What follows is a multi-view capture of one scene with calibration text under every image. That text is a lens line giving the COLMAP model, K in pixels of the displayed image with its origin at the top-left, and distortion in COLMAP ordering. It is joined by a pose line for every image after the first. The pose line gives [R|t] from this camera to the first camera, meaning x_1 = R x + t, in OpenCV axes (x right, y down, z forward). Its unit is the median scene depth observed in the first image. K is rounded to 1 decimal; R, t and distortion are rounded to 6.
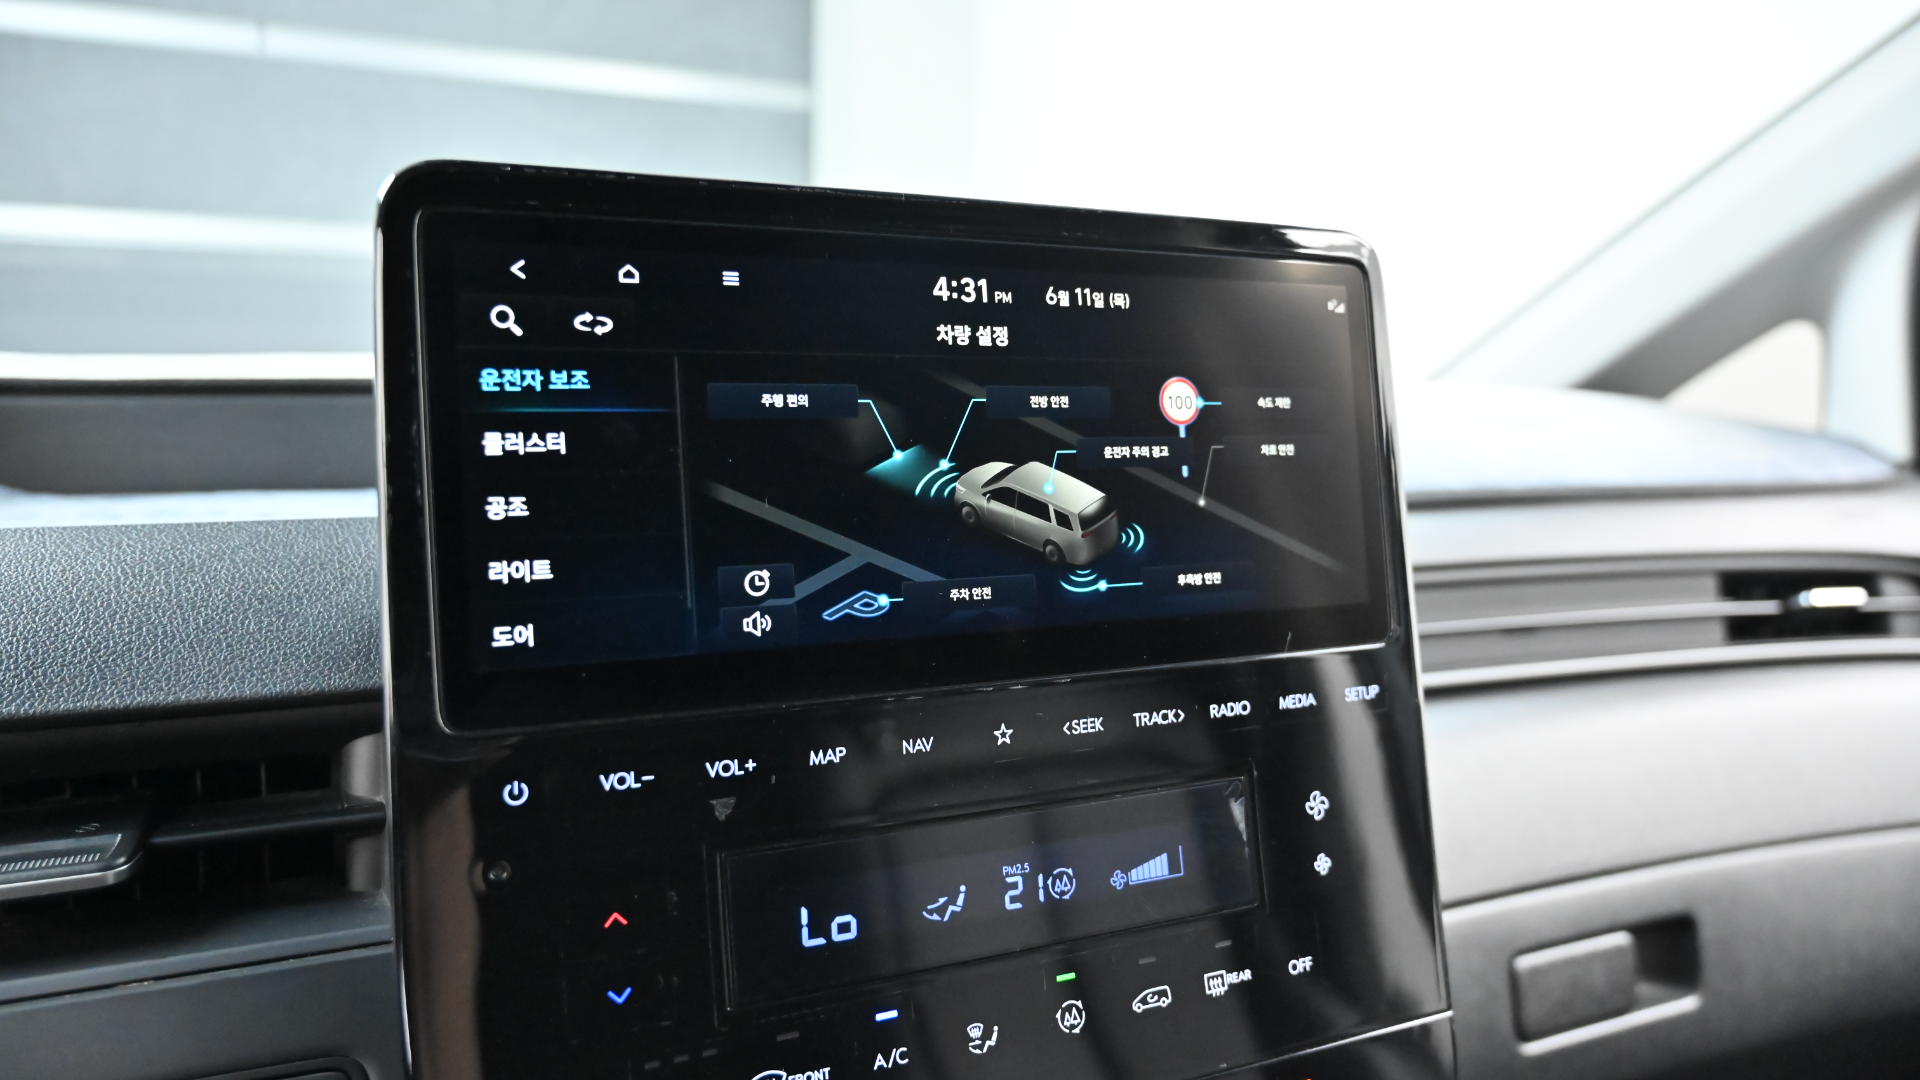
lens RADIAL K [[1286.9, 0, 960.0], [0, 1286.9, 529.4], [0, 0, 1]] dist [-0.008943, -0.004467]
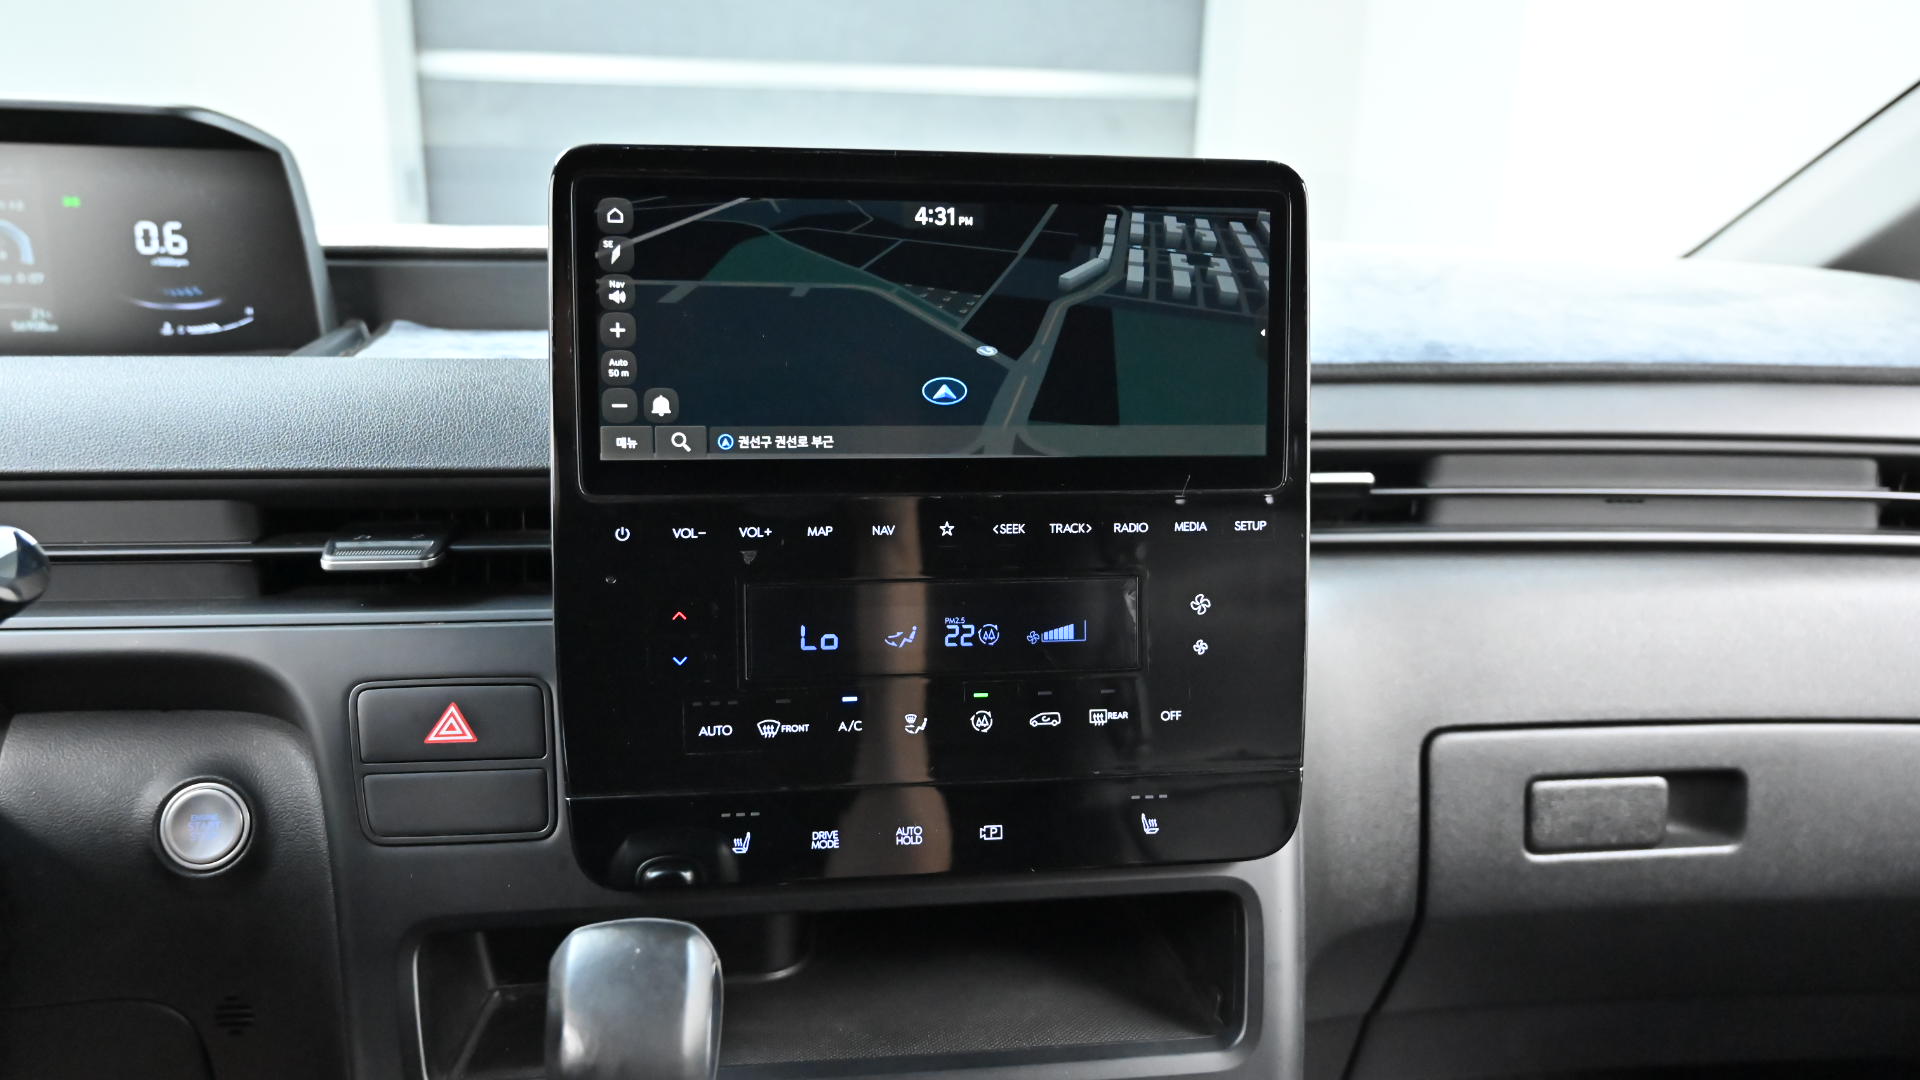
lens RADIAL K [[1286.9, 0, 961.2], [0, 1286.9, 545.7], [0, 0, 1]] dist [-0.008943, -0.004467]
pose [[0.951299, 0.085593, -0.296149, 0.477358], [-0.042014, 0.987715, 0.150512, -0.042046], [0.305394, -0.130740, 0.943208, -0.373633]]
